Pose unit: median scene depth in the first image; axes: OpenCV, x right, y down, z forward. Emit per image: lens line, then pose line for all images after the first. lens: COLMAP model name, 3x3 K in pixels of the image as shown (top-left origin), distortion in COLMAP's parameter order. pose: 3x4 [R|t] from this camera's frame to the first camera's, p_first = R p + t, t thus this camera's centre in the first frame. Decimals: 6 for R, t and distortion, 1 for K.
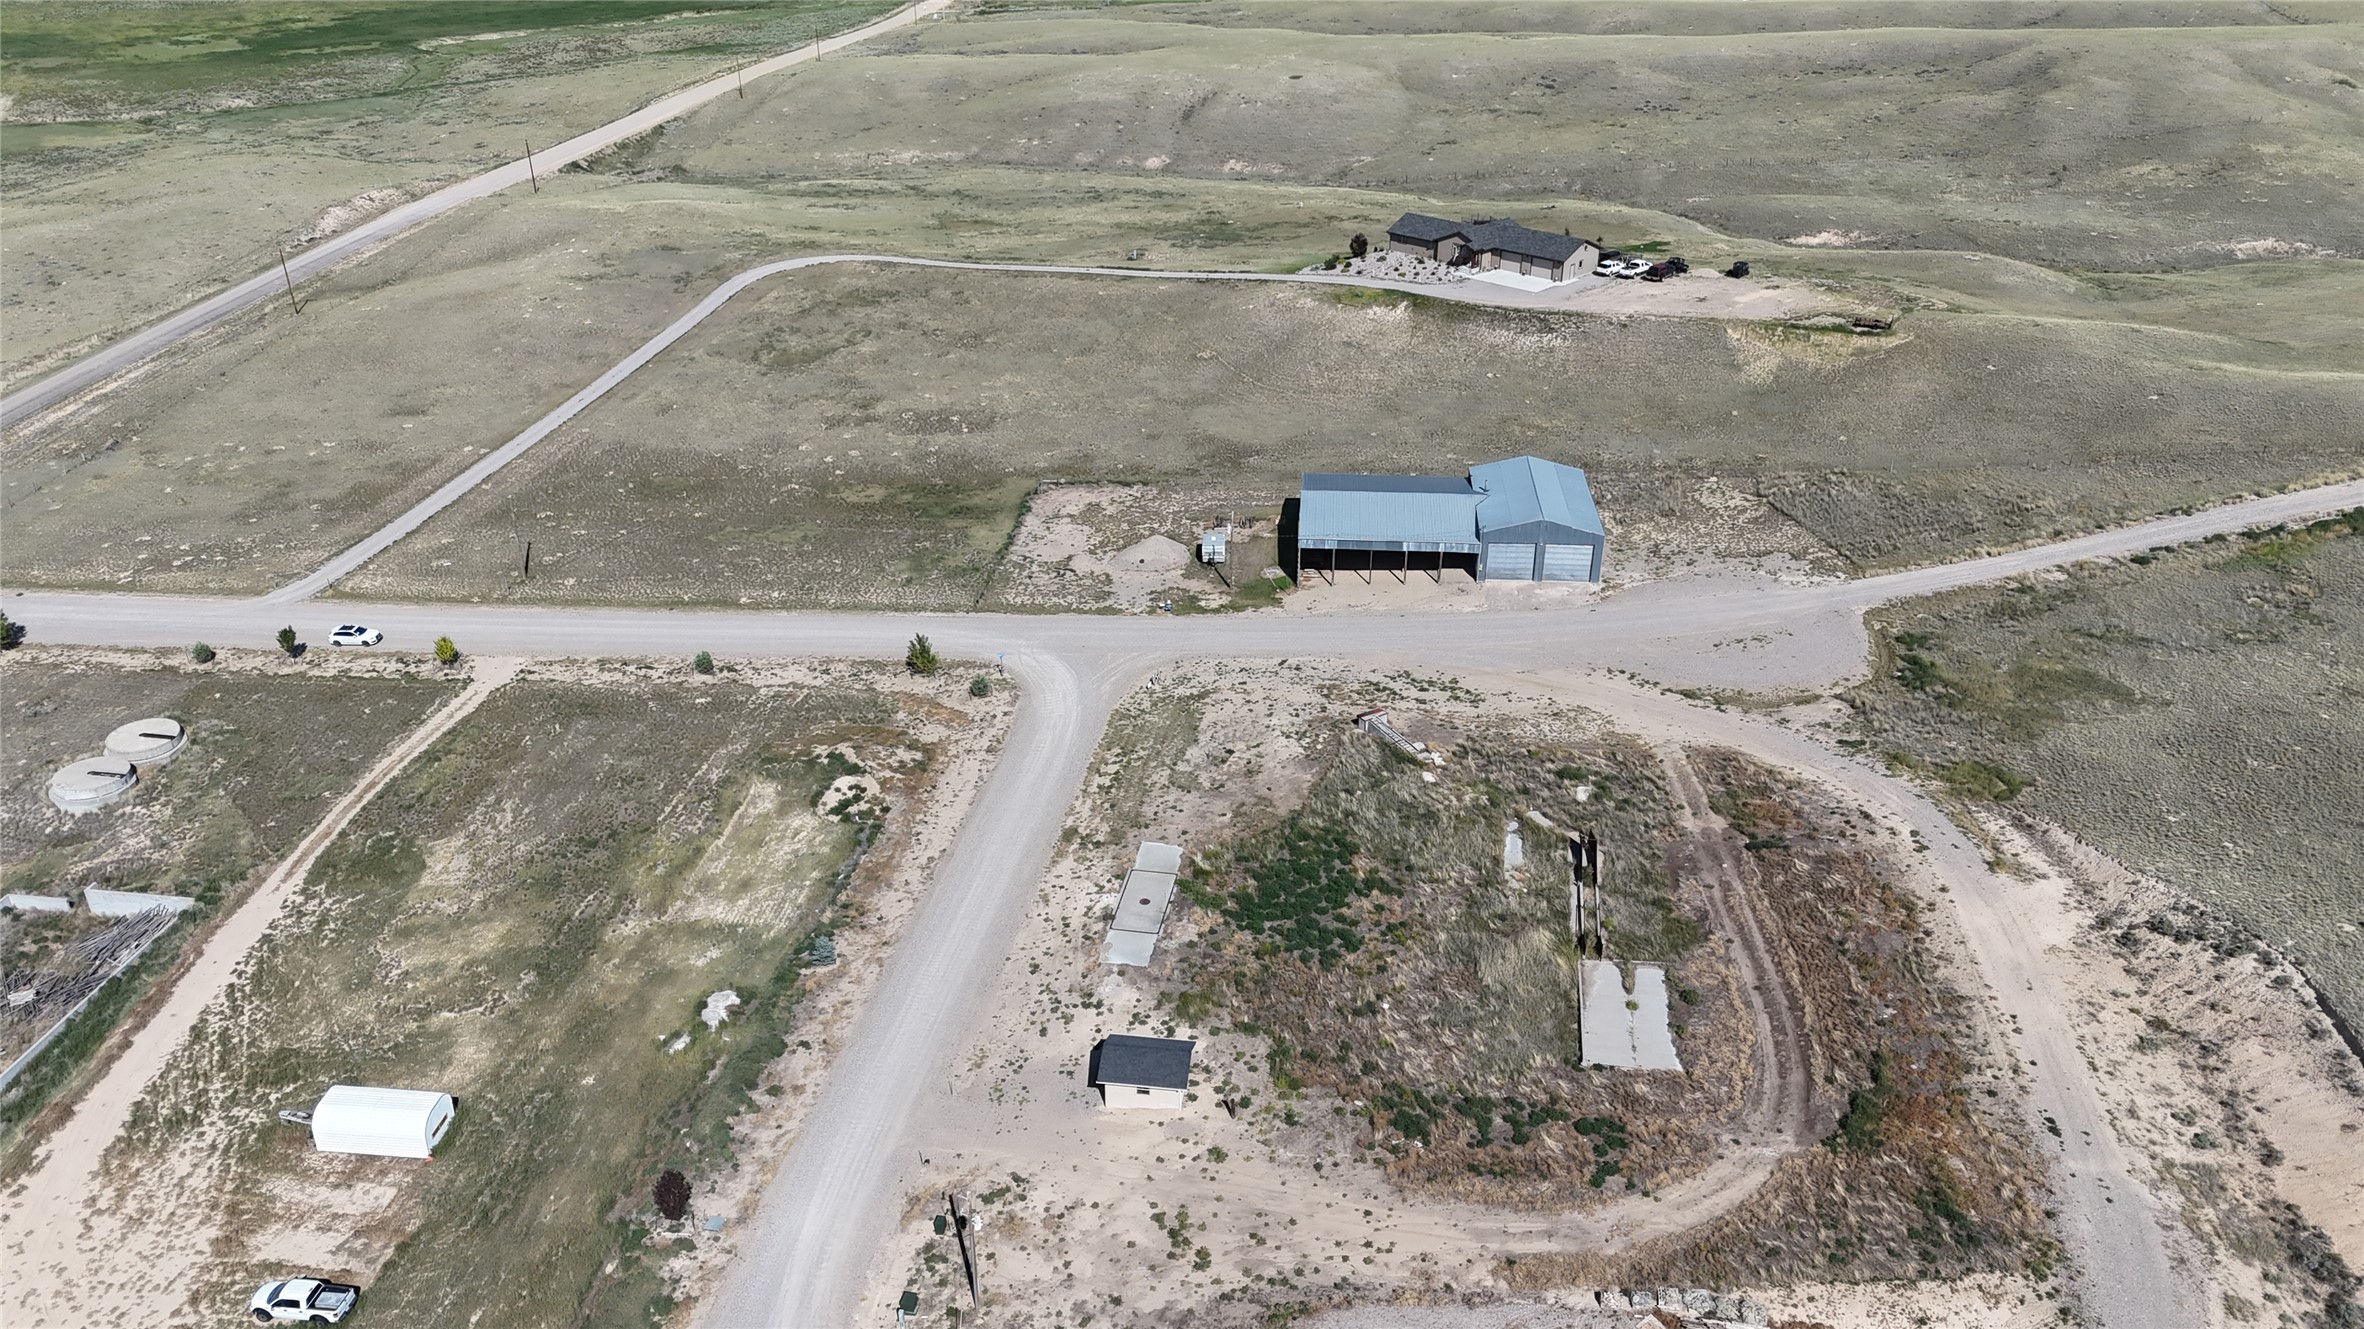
lens RADIAL K [[1737.9, 0, 1180.4], [0, 1737.9, 670.6], [0, 0, 1]] dist [0.071654, -0.066345]
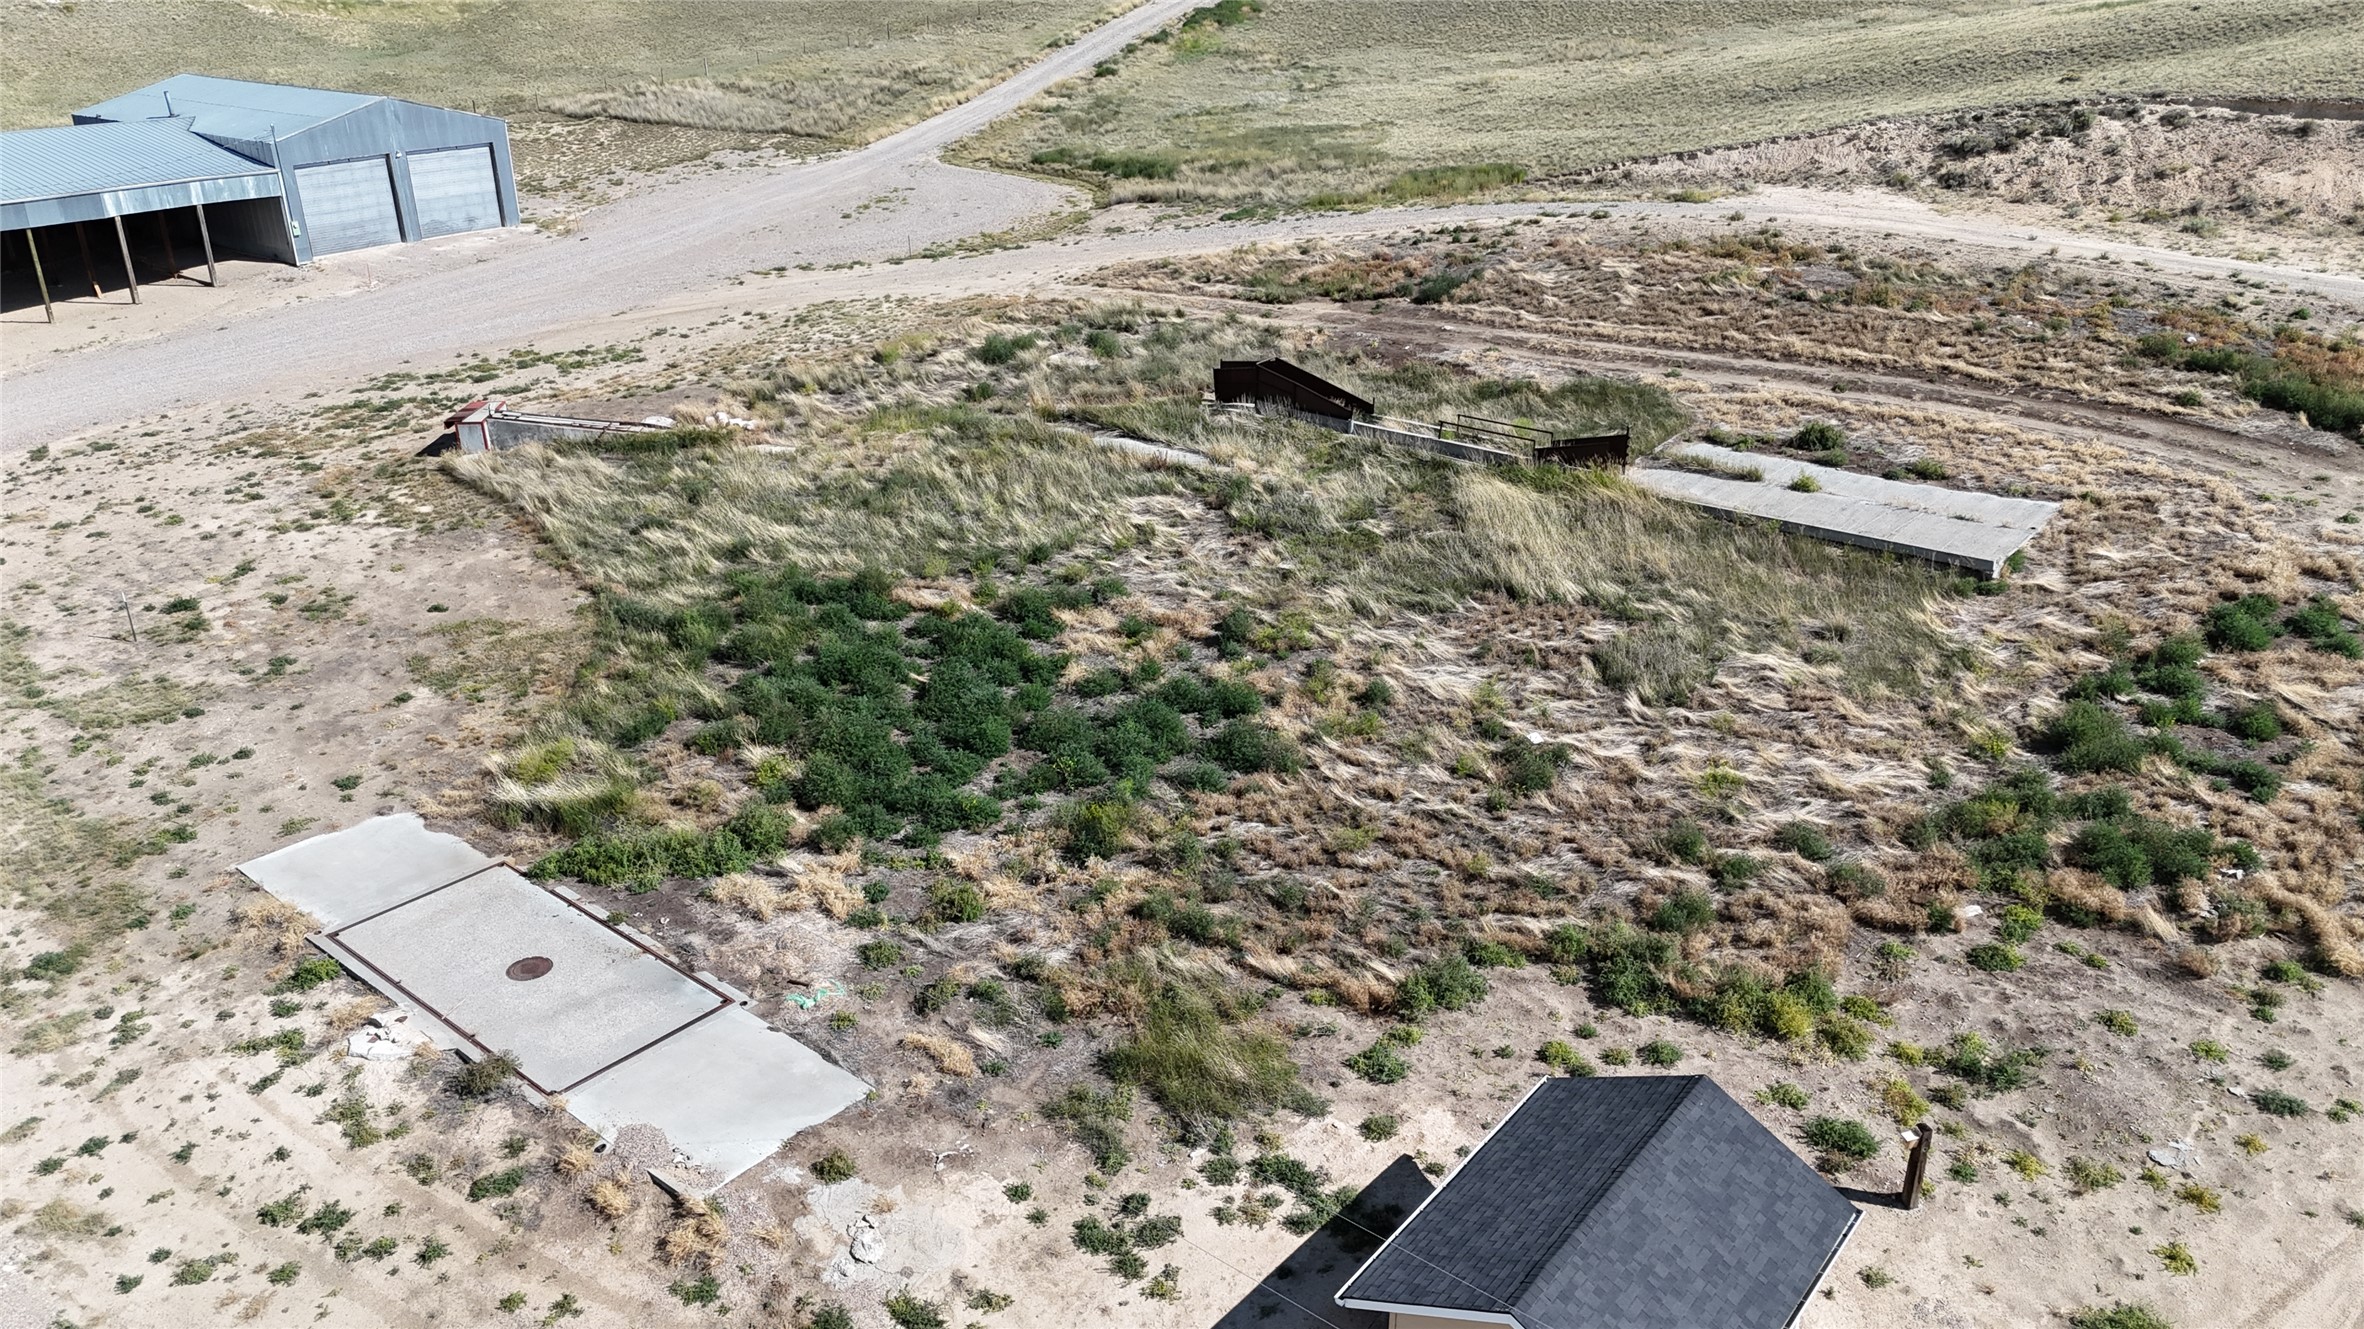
lens RADIAL K [[1737.9, 0, 1193.5], [0, 1737.9, 663.7], [0, 0, 1]] dist [0.071654, -0.066345]
pose [[0.498713, -0.345679, 0.794853, -0.109301], [0.397904, 0.905998, 0.144360, 0.065883], [-0.770038, 0.244281, 0.589380, 0.531557]]
